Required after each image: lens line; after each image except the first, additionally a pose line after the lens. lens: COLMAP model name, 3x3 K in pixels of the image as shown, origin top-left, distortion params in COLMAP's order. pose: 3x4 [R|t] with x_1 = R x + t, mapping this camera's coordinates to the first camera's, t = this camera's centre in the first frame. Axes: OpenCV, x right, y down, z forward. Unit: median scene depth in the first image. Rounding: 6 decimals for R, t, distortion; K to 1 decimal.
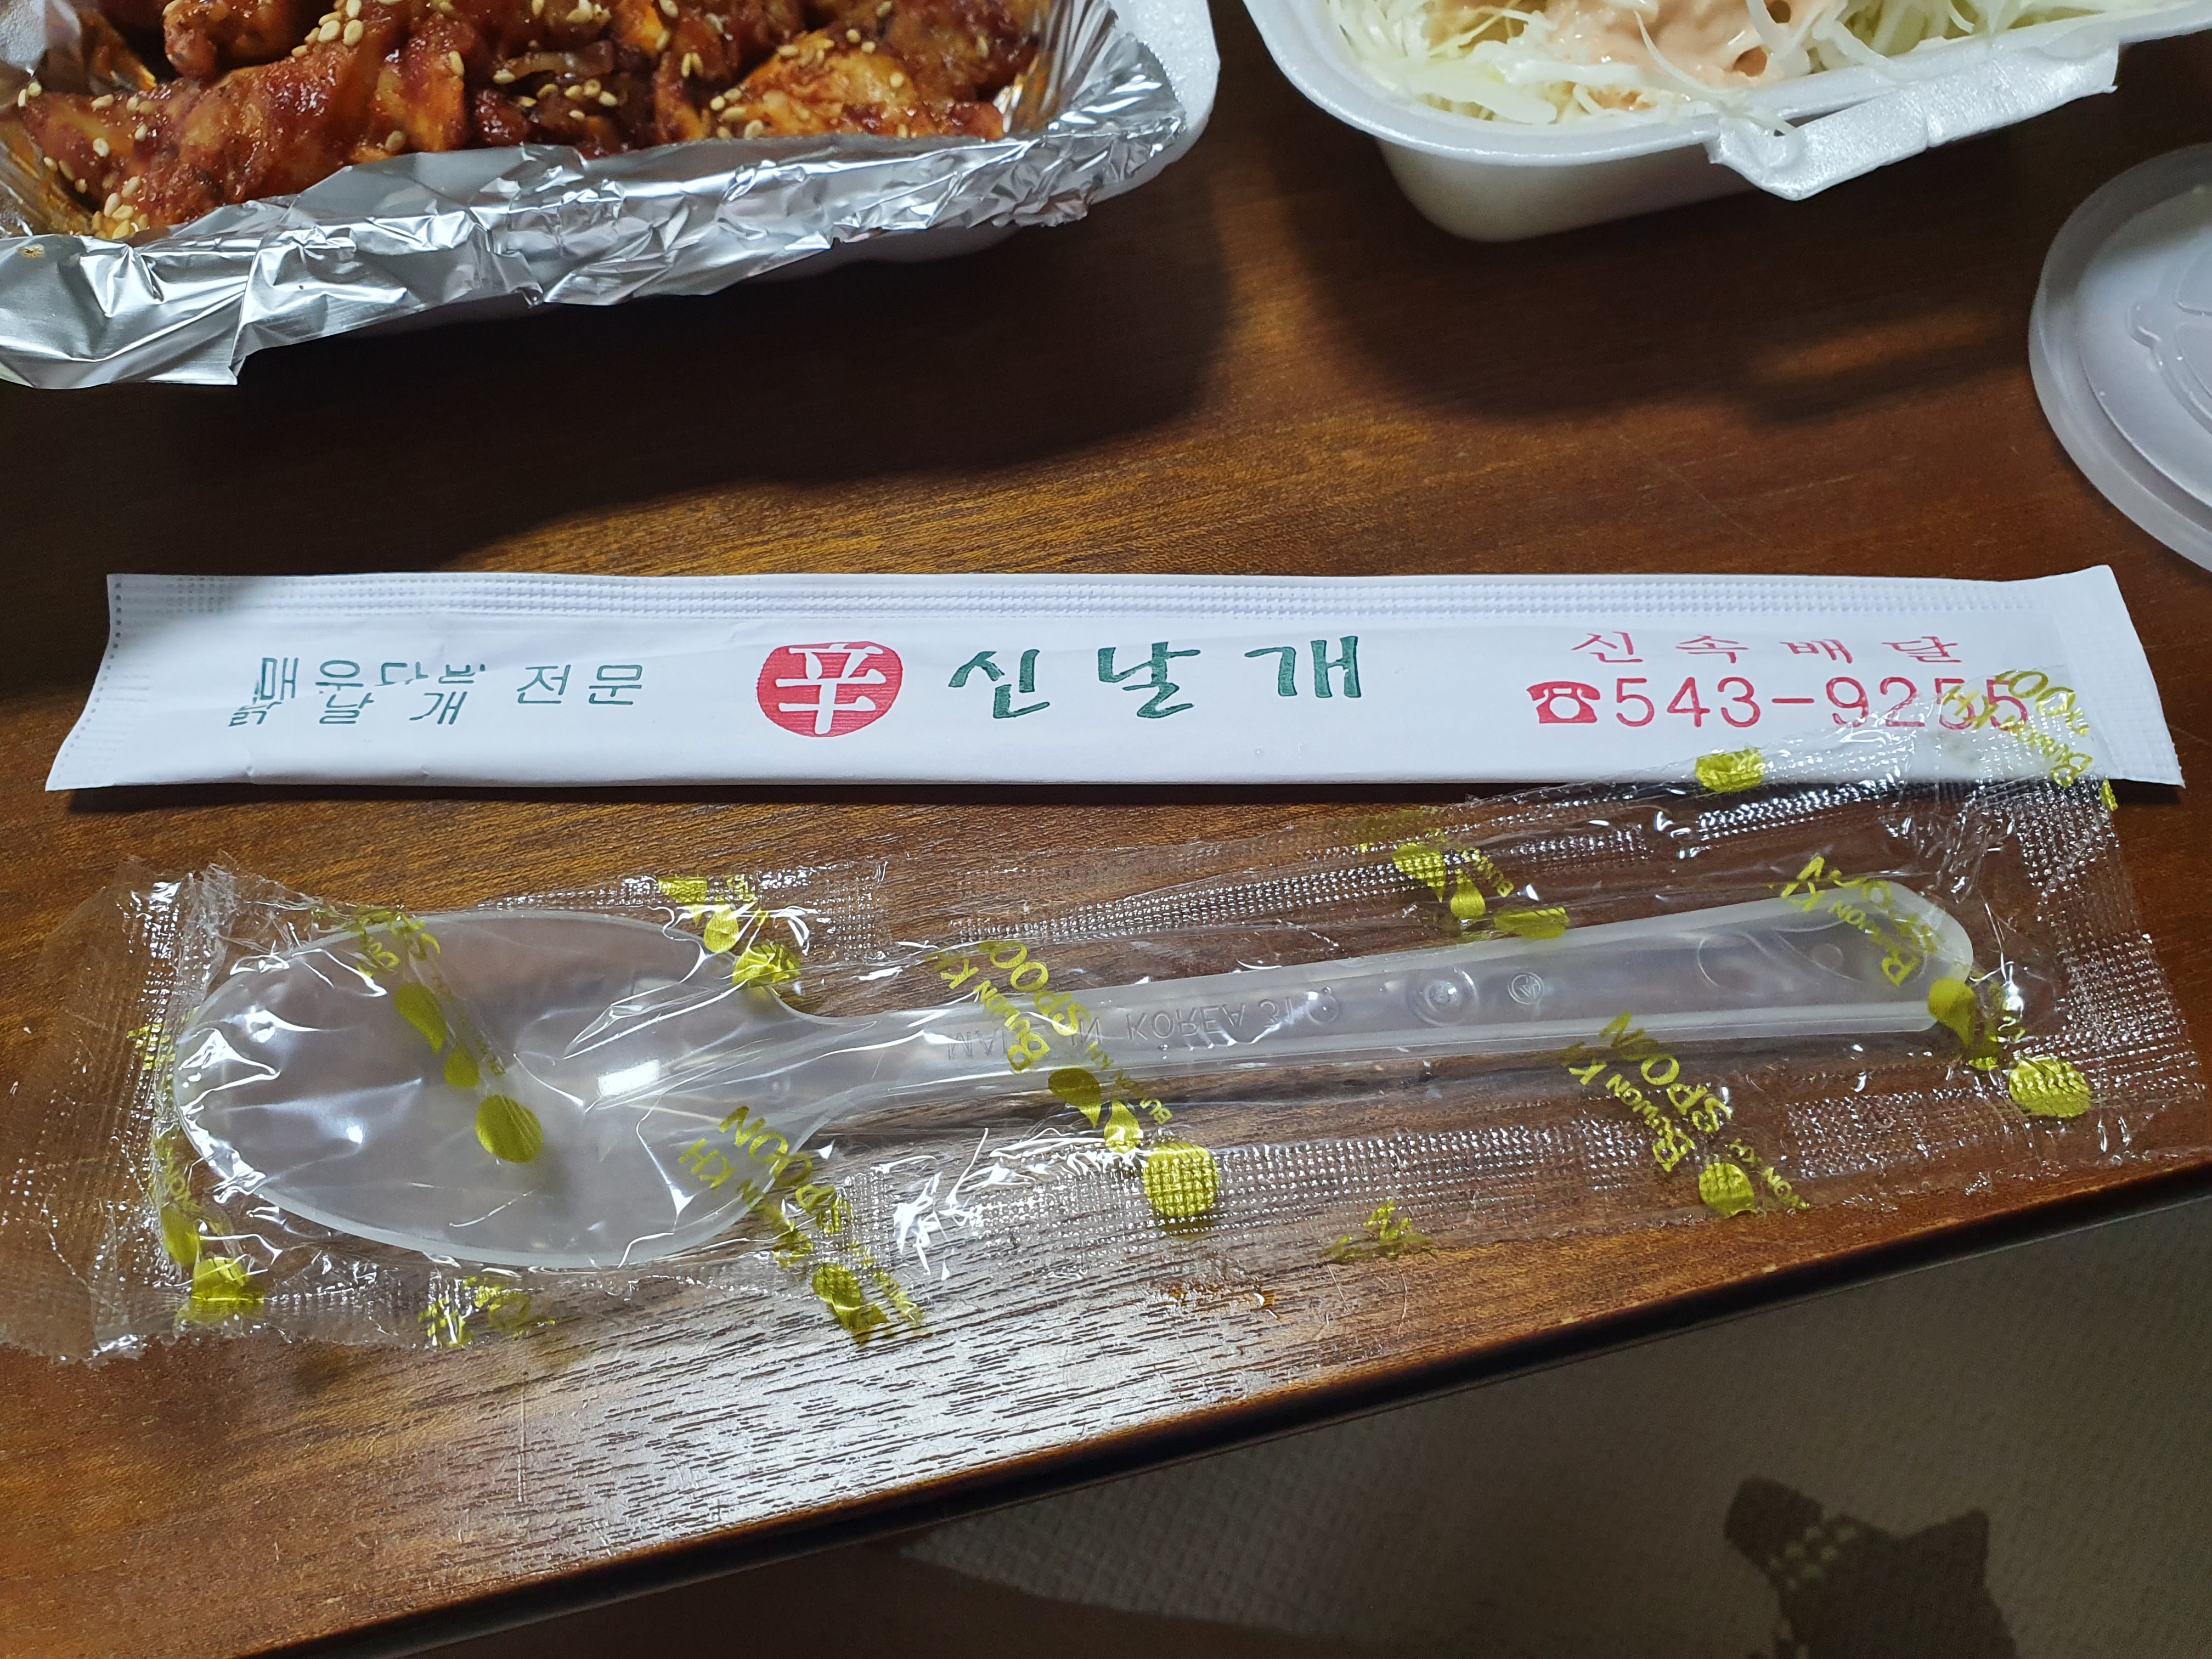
lens RADIAL K [[1671.2, 0, 1107.8], [0, 1671.2, 828.0], [0, 0, 1]] dist [-0.035919, 0.002416]
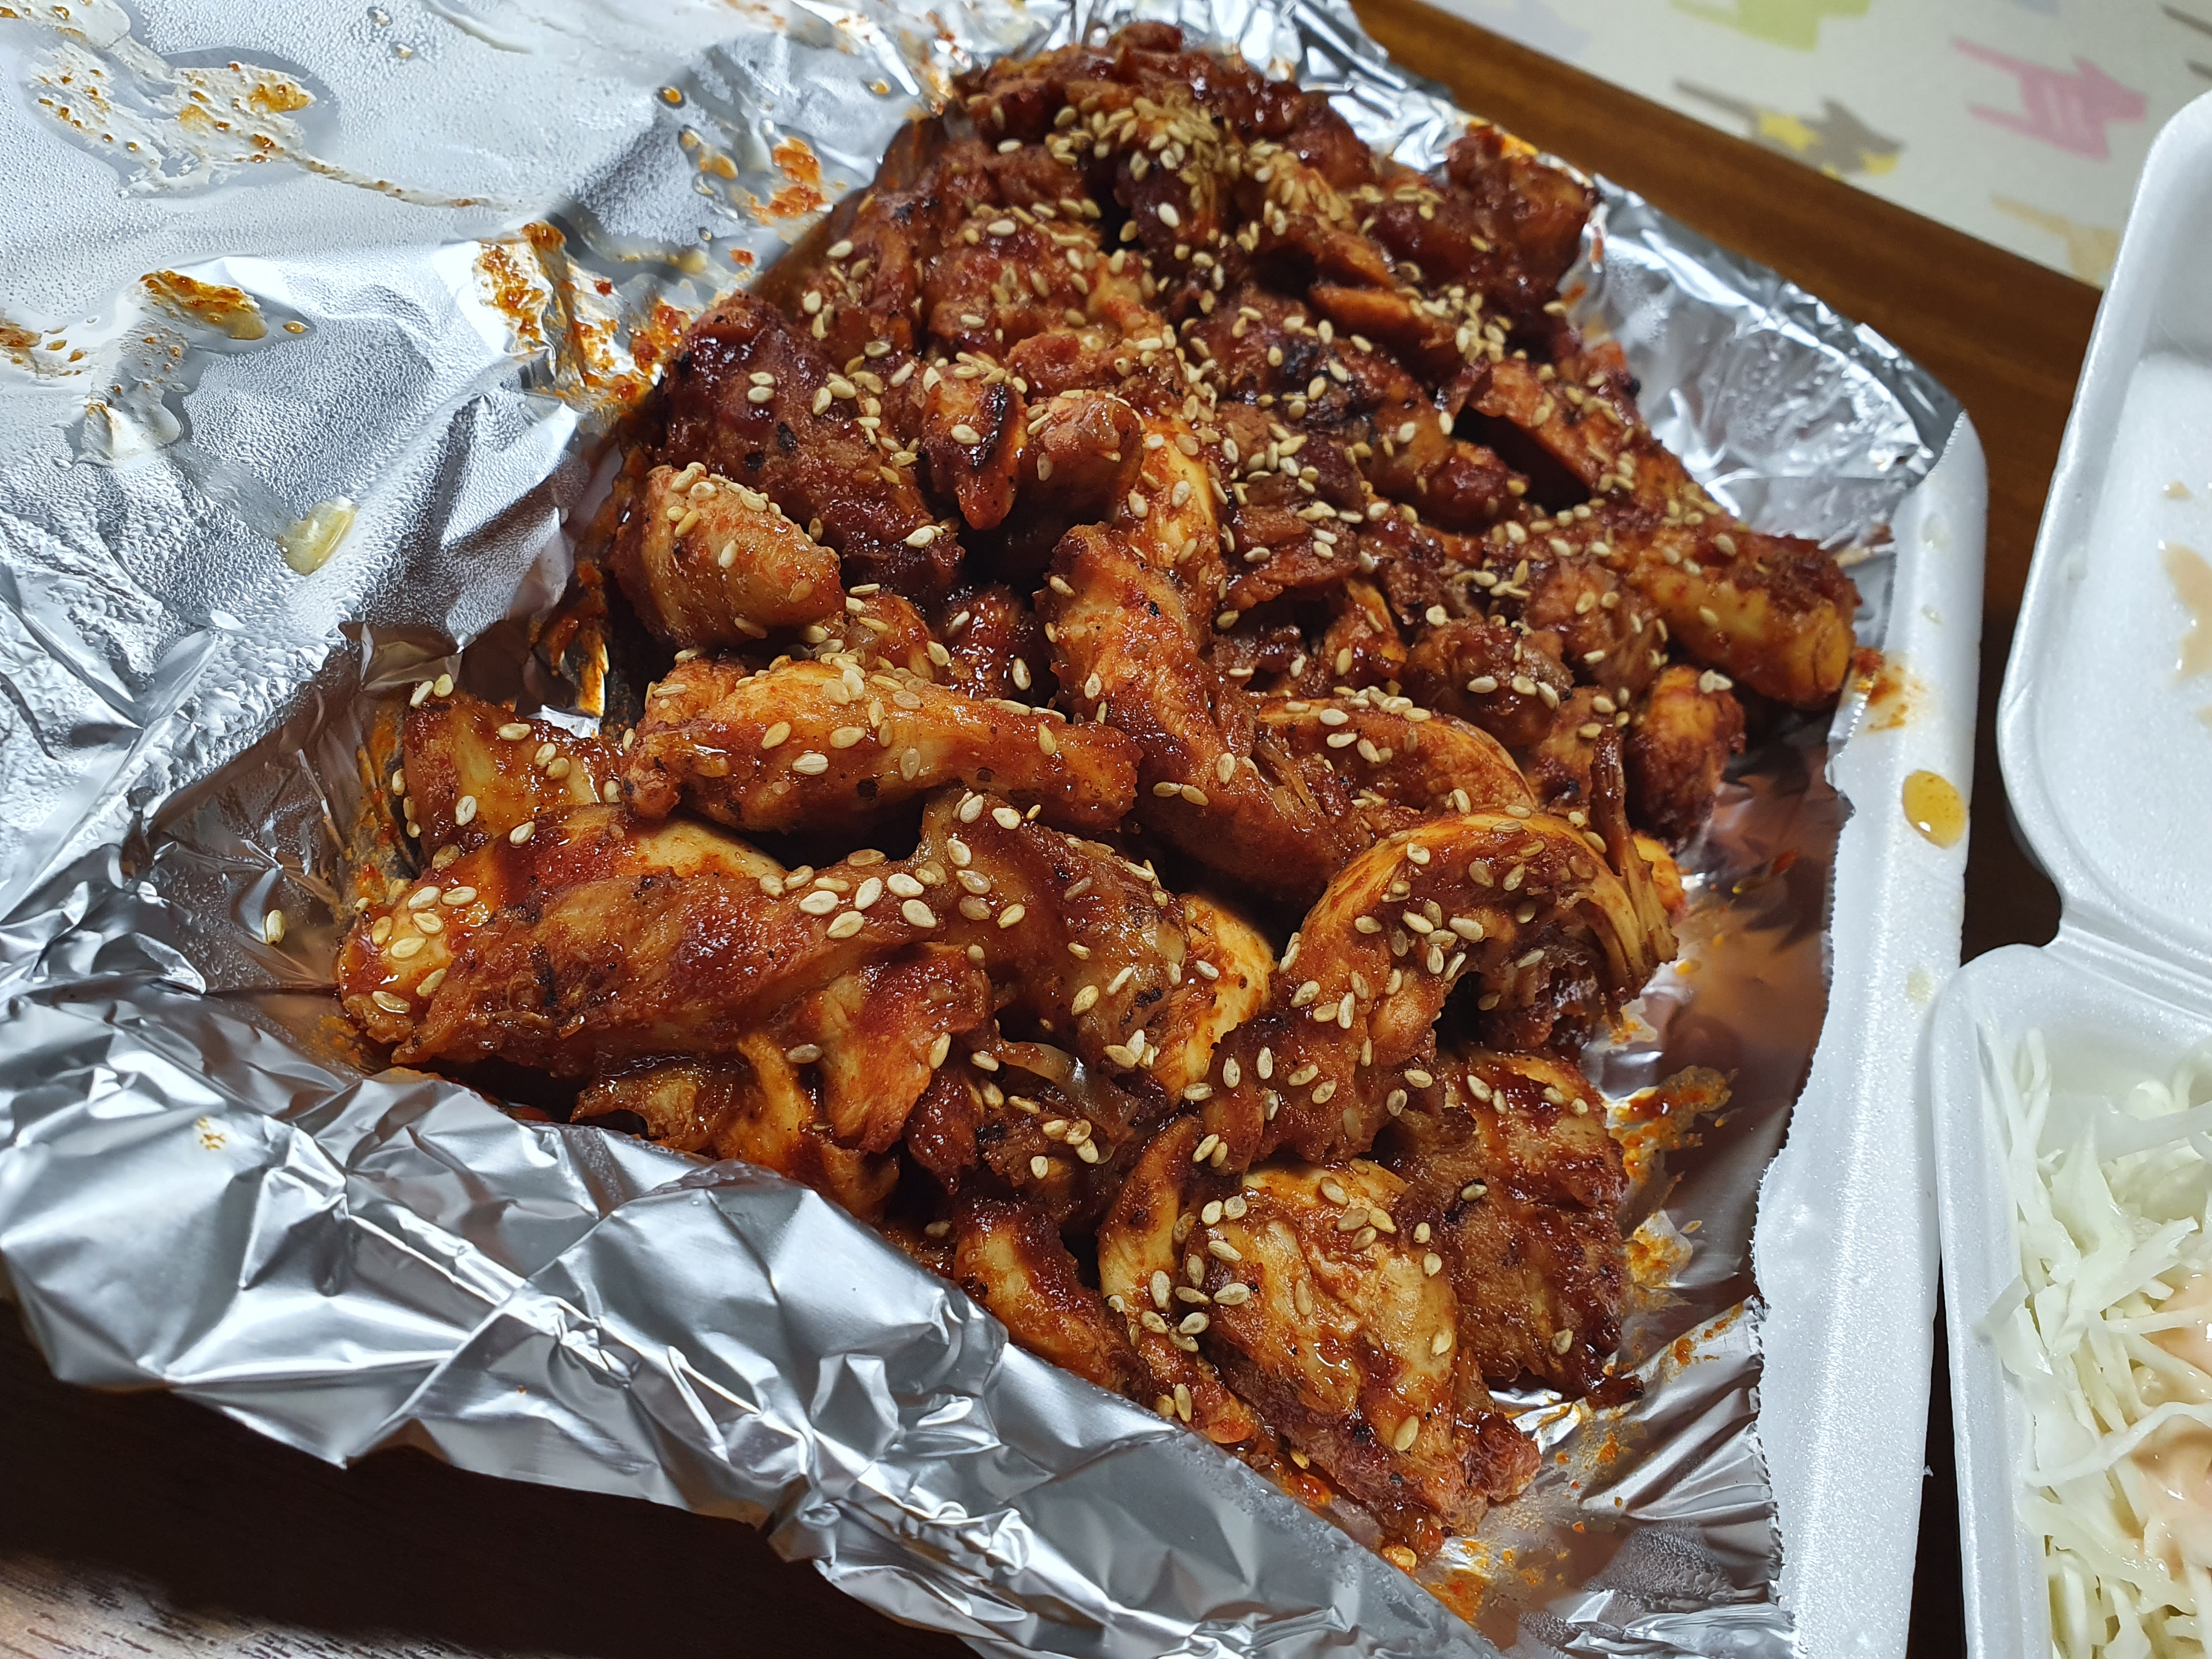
lens RADIAL K [[1671.2, 0, 1104.1], [0, 1671.2, 829.5], [0, 0, 1]] dist [-0.035919, 0.002416]
pose [[0.820574, 0.563892, -0.093190, -0.312605], [-0.570773, 0.800060, -0.184724, -0.429353], [-0.029607, 0.204770, 0.978362, 0.285763]]
